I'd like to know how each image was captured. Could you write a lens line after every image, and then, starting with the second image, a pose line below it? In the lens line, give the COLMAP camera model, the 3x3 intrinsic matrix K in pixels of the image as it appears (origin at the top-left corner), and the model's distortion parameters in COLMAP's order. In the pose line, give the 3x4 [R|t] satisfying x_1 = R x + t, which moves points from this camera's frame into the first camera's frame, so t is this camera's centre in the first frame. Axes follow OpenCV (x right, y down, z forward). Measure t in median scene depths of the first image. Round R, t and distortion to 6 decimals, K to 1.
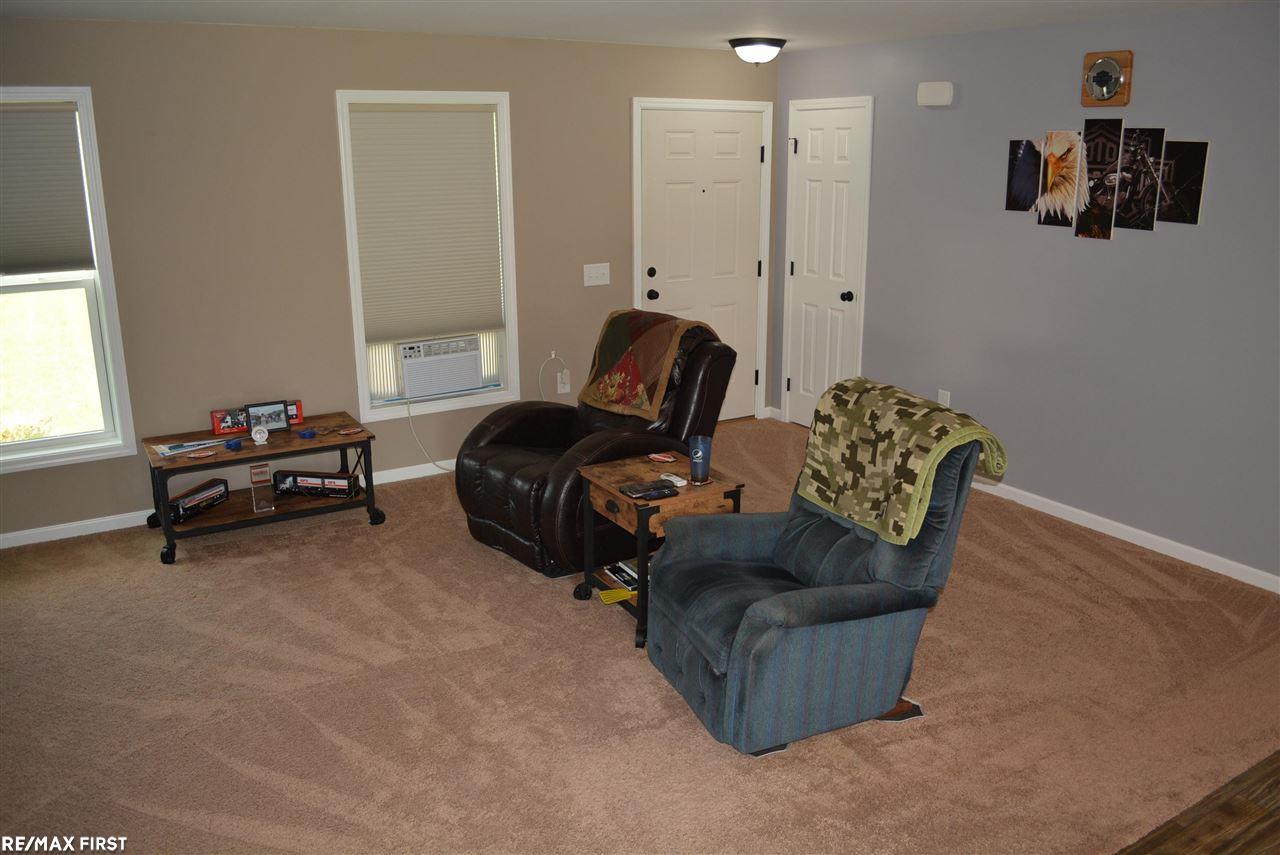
lens RADIAL K [[1015.9, 0, 642.1], [0, 1015.9, 423.8], [0, 0, 1]] dist [-0.077258, 0.014393]
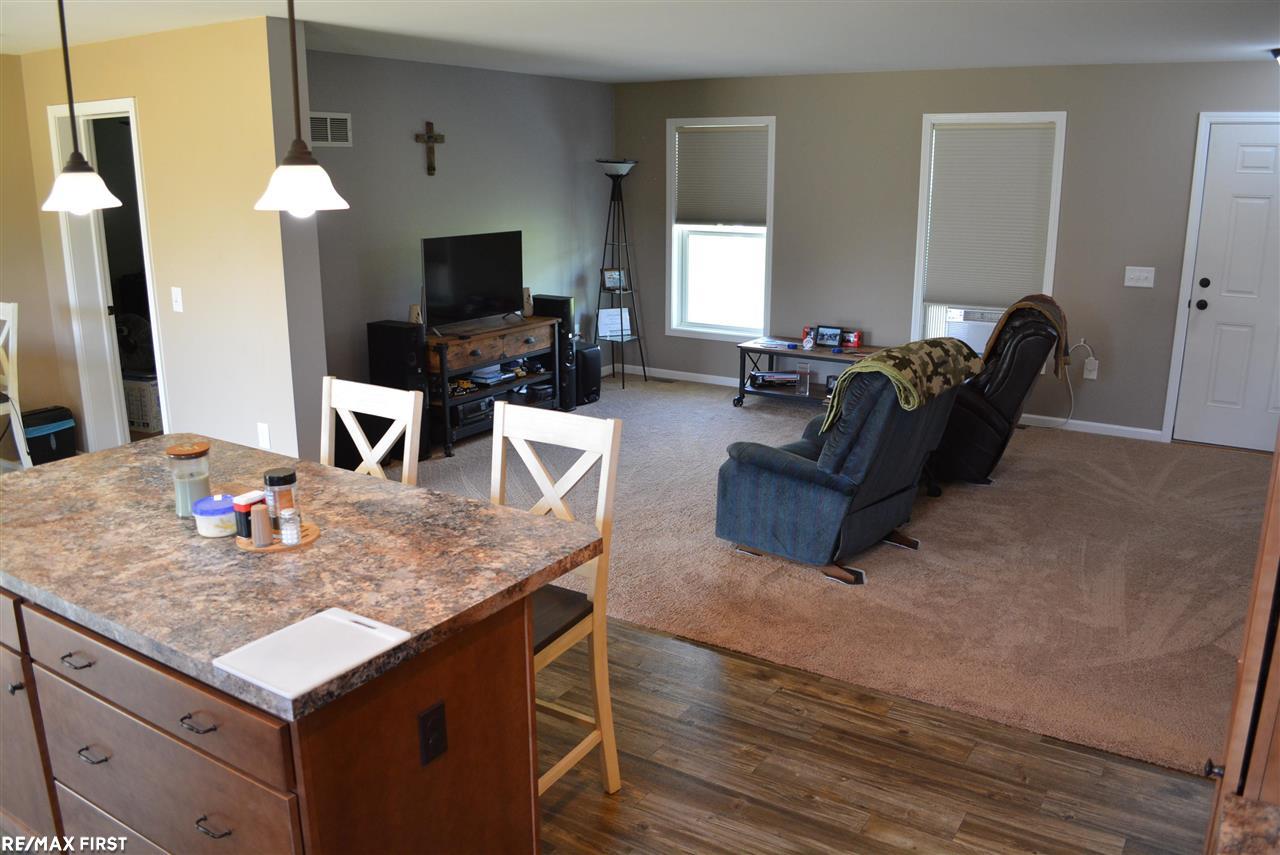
lens RADIAL K [[1015.9, 0, 644.2], [0, 1015.9, 422.4], [0, 0, 1]] dist [-0.077258, 0.014393]
pose [[0.429906, 0.224004, -0.874645, 0.879019], [-0.236421, 0.962862, 0.130391, -0.015142], [0.871370, 0.150728, 0.466899, 0.089001]]
